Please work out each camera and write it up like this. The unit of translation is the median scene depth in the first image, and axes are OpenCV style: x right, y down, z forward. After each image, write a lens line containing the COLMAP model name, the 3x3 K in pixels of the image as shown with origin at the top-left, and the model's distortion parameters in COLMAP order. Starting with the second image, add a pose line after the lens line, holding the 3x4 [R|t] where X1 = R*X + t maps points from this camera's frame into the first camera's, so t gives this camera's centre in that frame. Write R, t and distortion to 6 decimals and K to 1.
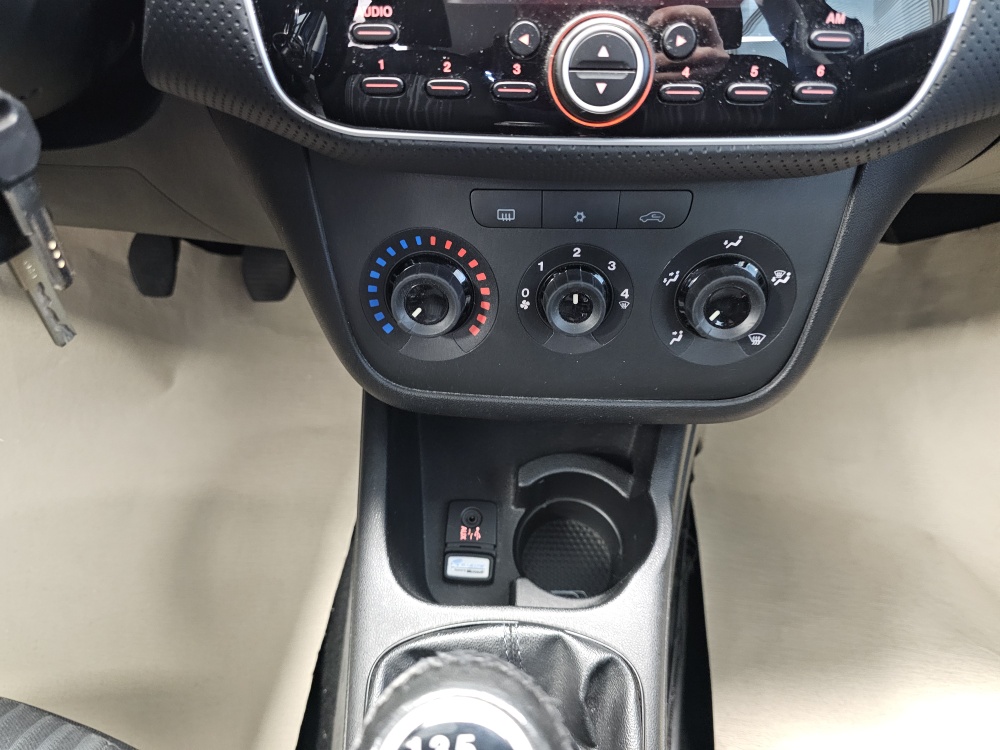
lens RADIAL K [[694.0, 0, 488.9], [0, 694.0, 367.8], [0, 0, 1]] dist [0.052038, -0.083035]
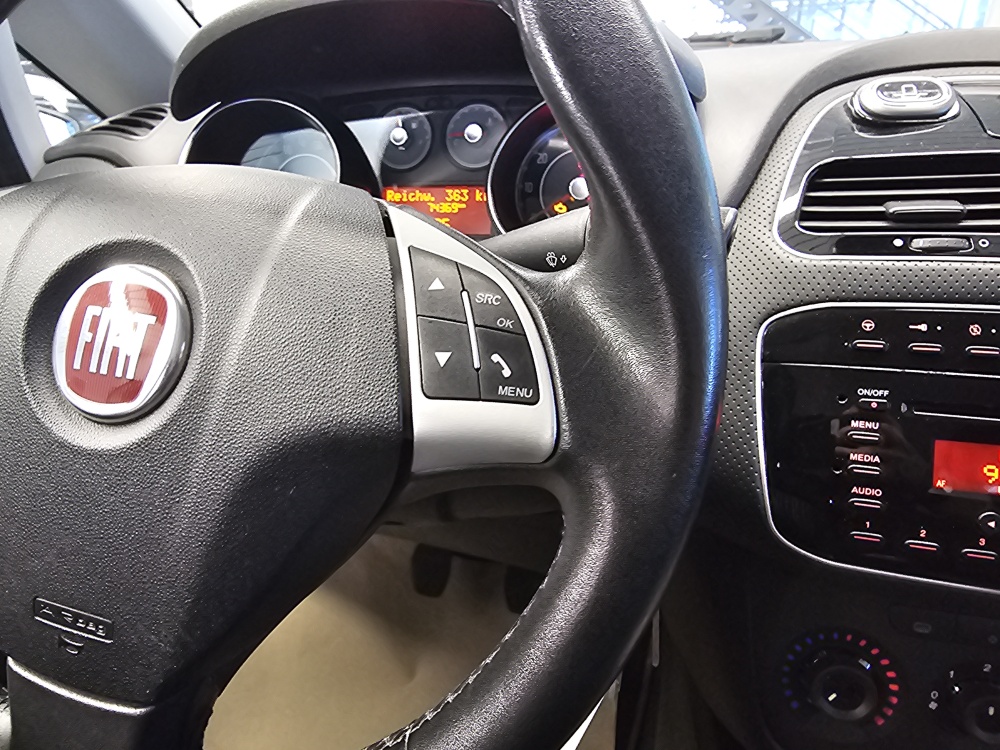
lens RADIAL K [[688.2, 0, 440.0], [0, 688.2, 360.6], [0, 0, 1]] dist [-0.002785, 0.000199]
pose [[0.972109, 0.065452, -0.225213, -0.546221], [-0.149401, 0.913039, -0.379524, -0.061175], [0.180787, 0.402586, 0.897352, -0.420084]]
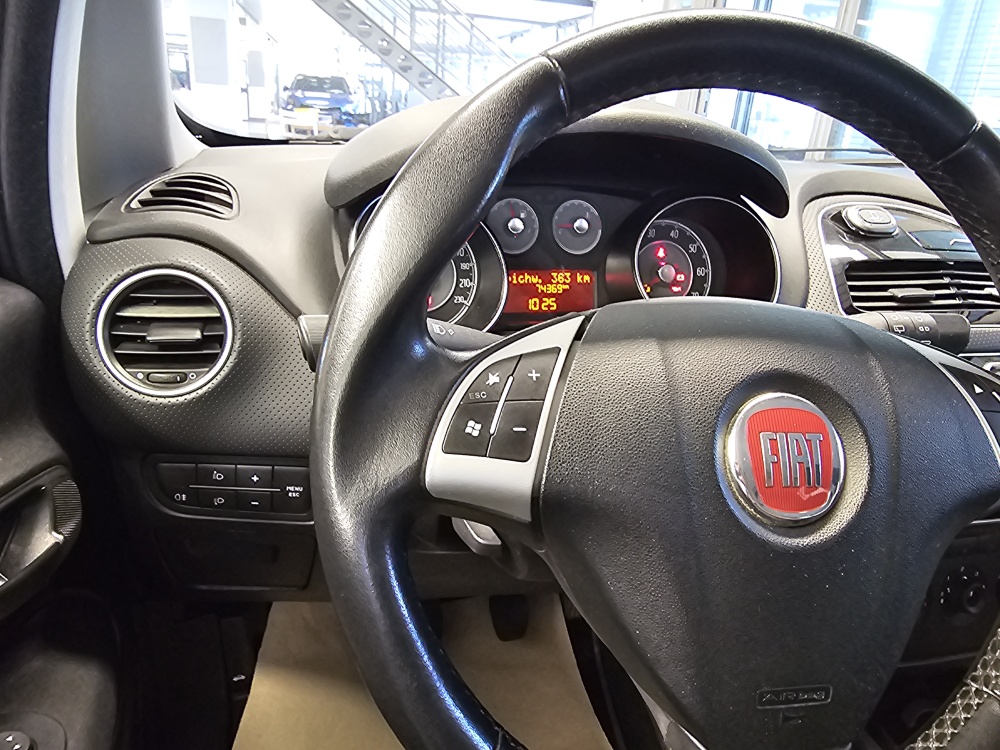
lens RADIAL K [[689.1, 0, 492.3], [0, 689.1, 366.1], [0, 0, 1]] dist [0.001251, 0.001269]
pose [[0.951829, -0.033185, 0.304829, -1.687505], [0.160248, 0.901400, -0.402242, -0.114993], [-0.261425, 0.431714, 0.863296, -0.561840]]
